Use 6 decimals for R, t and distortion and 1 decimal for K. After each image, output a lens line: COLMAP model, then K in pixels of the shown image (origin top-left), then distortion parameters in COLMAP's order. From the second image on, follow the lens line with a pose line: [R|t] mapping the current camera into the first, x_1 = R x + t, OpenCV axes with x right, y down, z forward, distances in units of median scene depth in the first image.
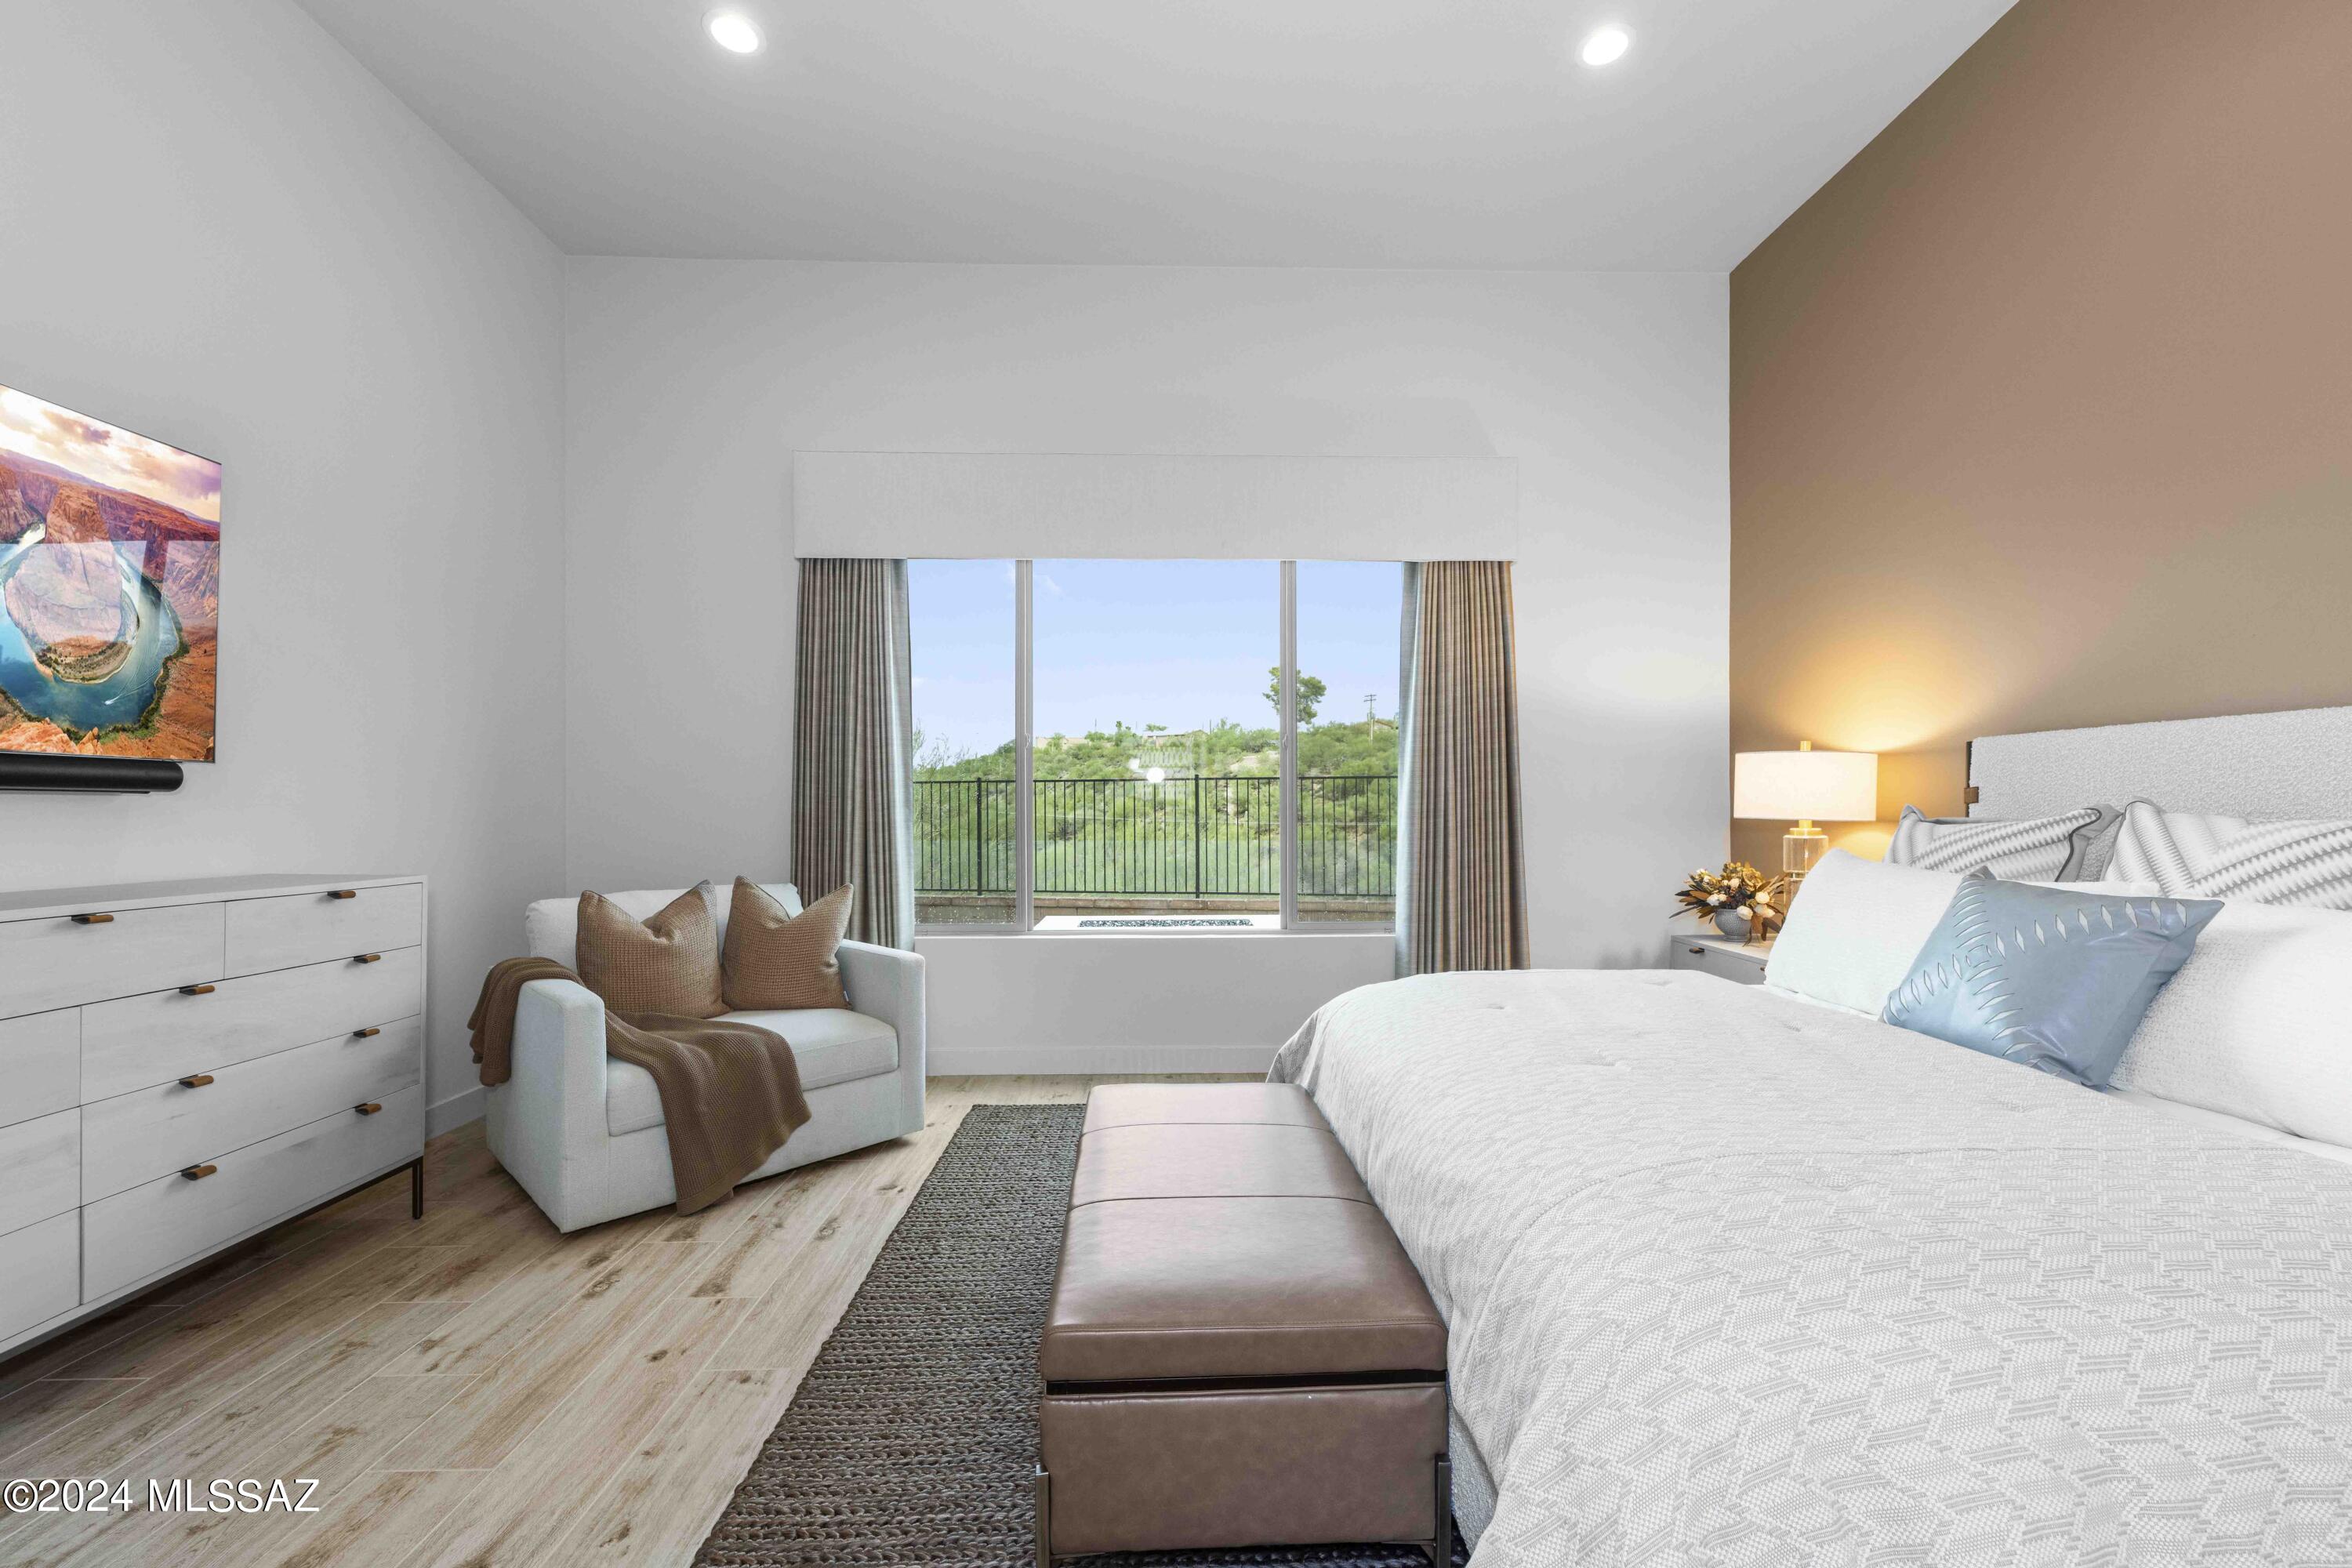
lens RADIAL K [[940.2, 0, 1154.4], [0, 940.2, 808.5], [0, 0, 1]] dist [0.006335, -0.003372]
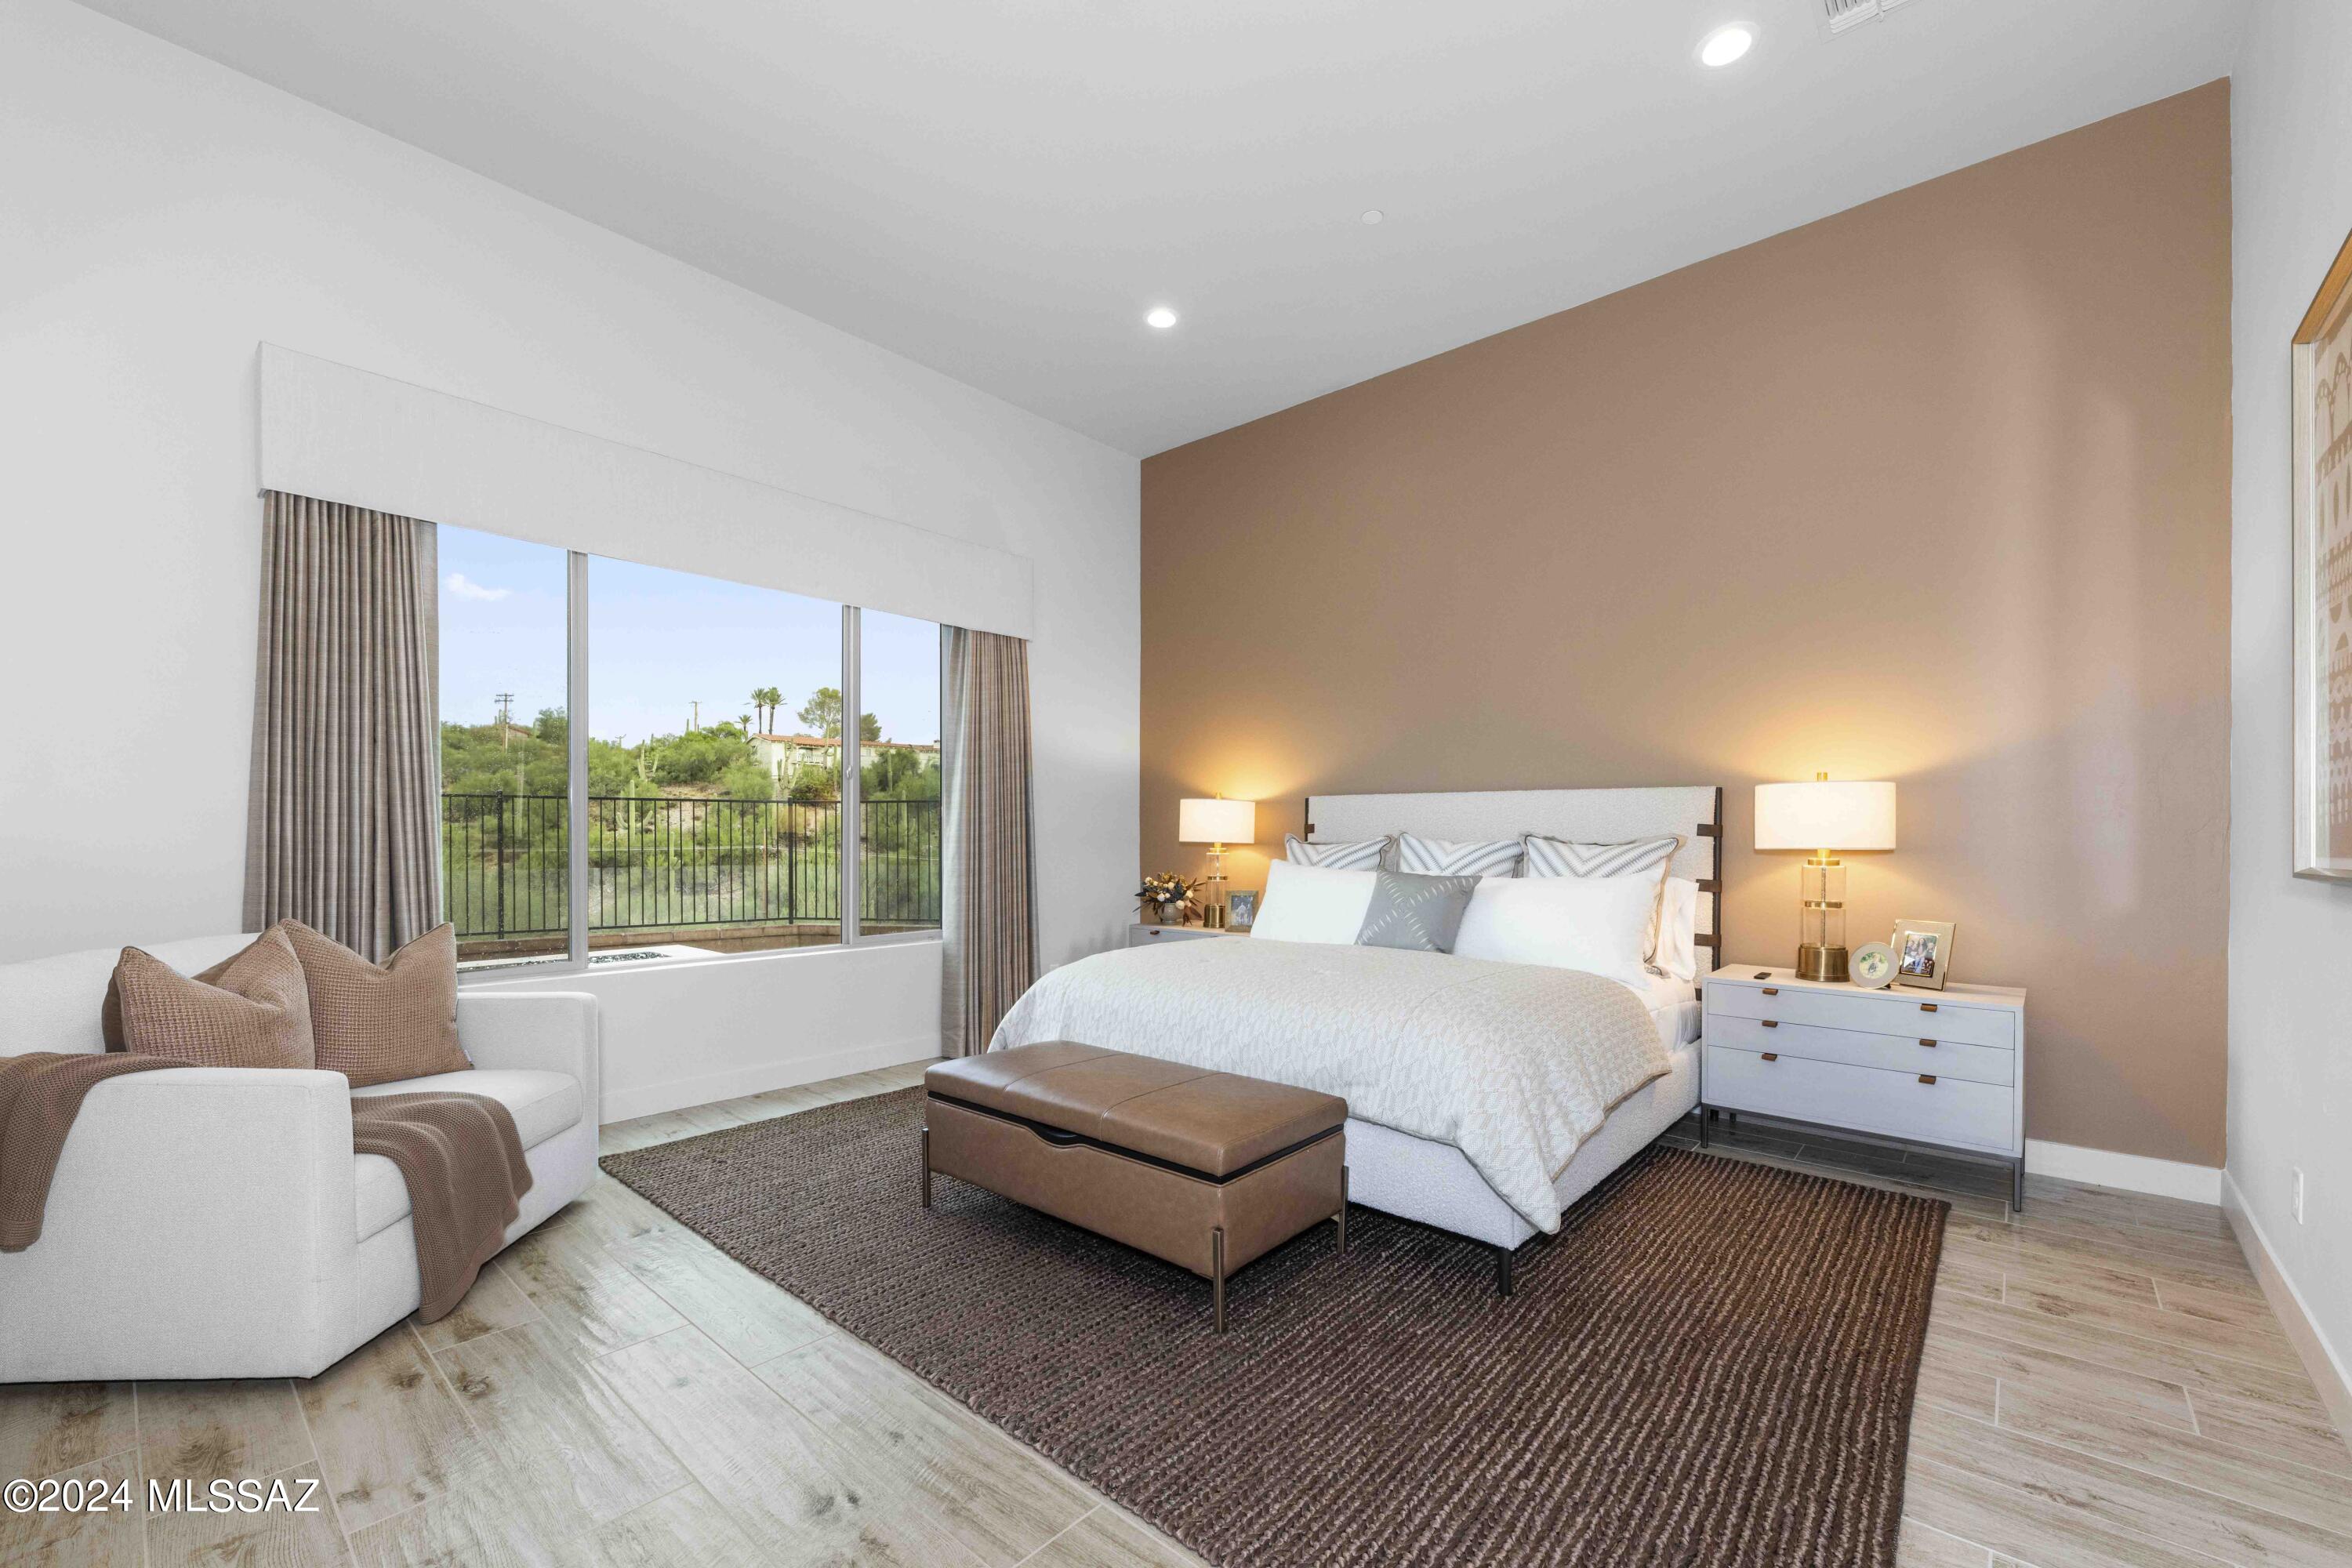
lens RADIAL K [[974.0, 0, 1164.6], [0, 974.0, 836.5], [0, 0, 1]] dist [0.001903, 0.000238]
pose [[0.681645, 0.003849, 0.731673, -0.585201], [-0.006015, 0.999982, 0.000343, 0.001737], [-0.731659, -0.004635, 0.681655, -0.044799]]
